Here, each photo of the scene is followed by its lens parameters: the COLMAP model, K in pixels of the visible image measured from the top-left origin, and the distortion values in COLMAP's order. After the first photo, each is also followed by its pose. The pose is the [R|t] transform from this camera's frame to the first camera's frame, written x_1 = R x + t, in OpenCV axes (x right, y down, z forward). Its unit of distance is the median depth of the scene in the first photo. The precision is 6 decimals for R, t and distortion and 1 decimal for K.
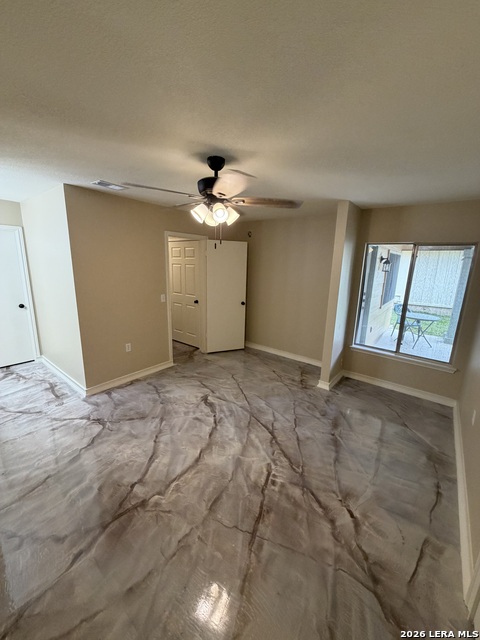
lens RADIAL K [[253.9, 0, 240.0], [0, 253.9, 320.0], [0, 0, 1]] dist [-0.000258, -0.000042]
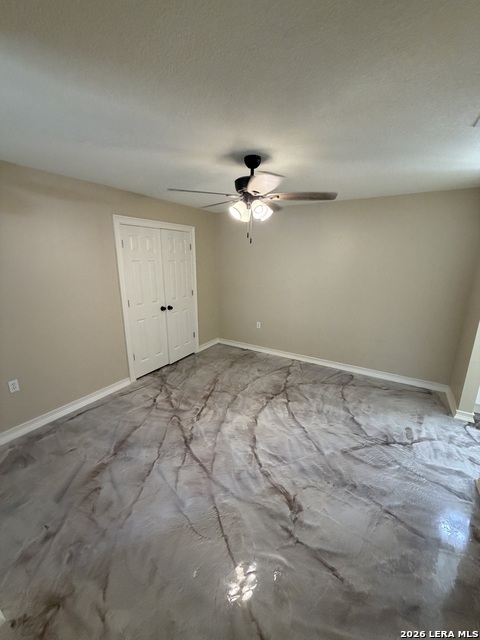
lens RADIAL K [[253.9, 0, 240.0], [0, 253.9, 320.0], [0, 0, 1]] dist [-0.000258, -0.000042]
pose [[-0.991052, -0.005322, -0.133372, 0.058374], [-0.064683, 0.893188, 0.445006, -0.316426], [0.116758, 0.449651, -0.885540, 1.411498]]
